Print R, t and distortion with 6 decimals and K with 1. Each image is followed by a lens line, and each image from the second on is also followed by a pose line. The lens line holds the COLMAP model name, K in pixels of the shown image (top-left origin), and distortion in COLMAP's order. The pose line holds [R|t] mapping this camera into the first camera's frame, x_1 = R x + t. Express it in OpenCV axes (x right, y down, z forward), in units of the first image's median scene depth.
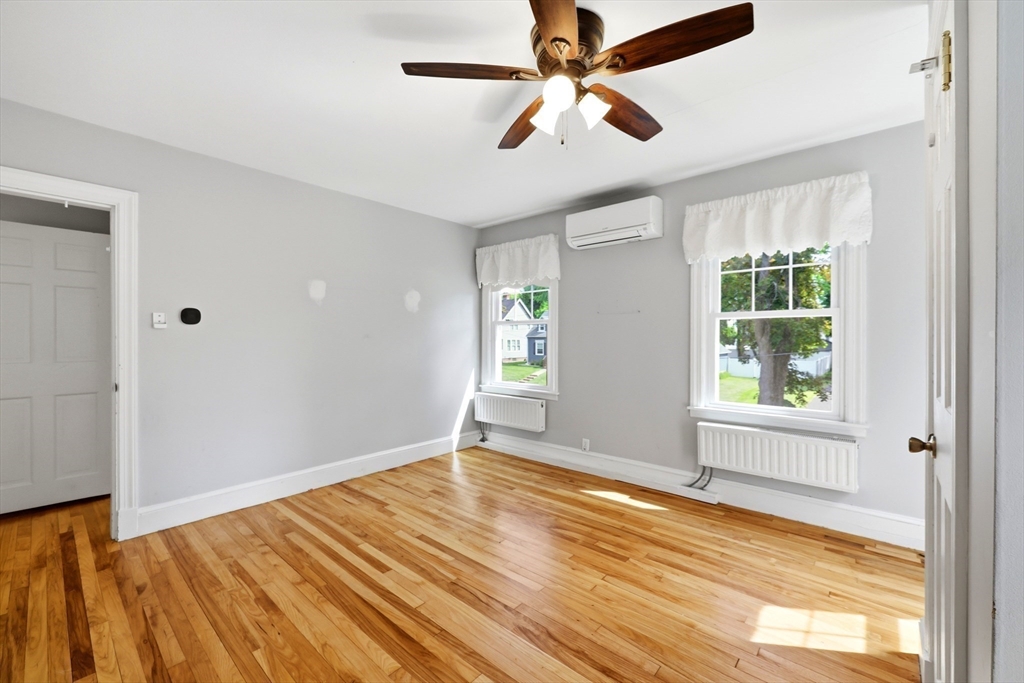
lens RADIAL K [[414.0, 0, 513.7], [0, 414.0, 340.4], [0, 0, 1]] dist [-0.001901, -0.000094]
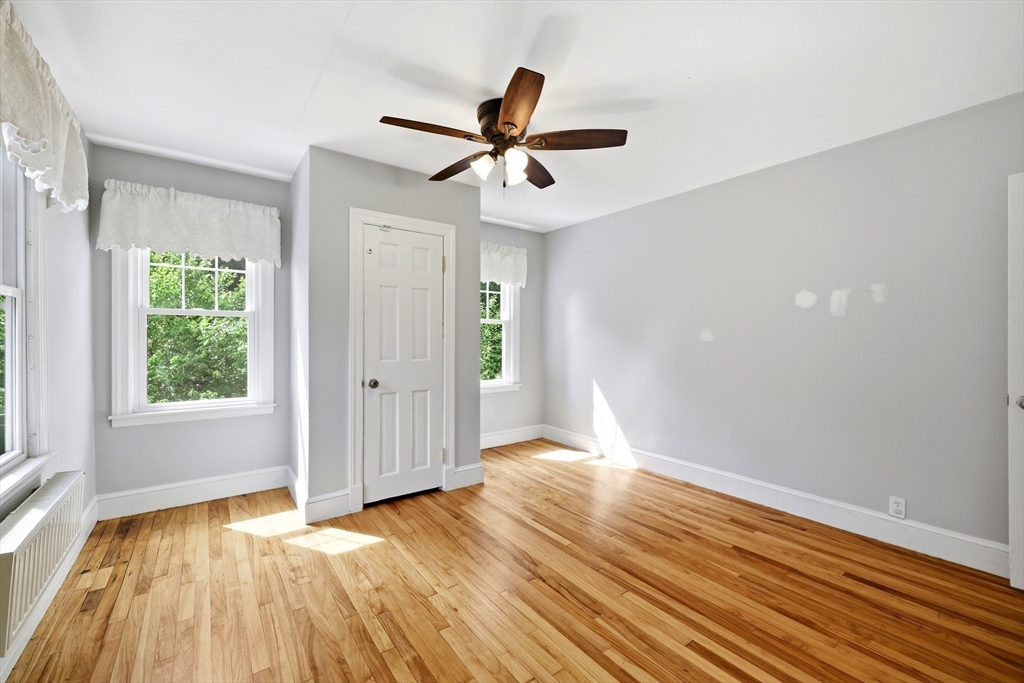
lens RADIAL K [[414.0, 0, 513.7], [0, 414.0, 340.4], [0, 0, 1]] dist [-0.001901, -0.000094]
pose [[-0.977086, -0.002838, 0.212825, -0.158153], [-0.001647, 0.999982, 0.005772, -0.002828], [-0.212838, 0.005289, -0.977073, 1.902363]]
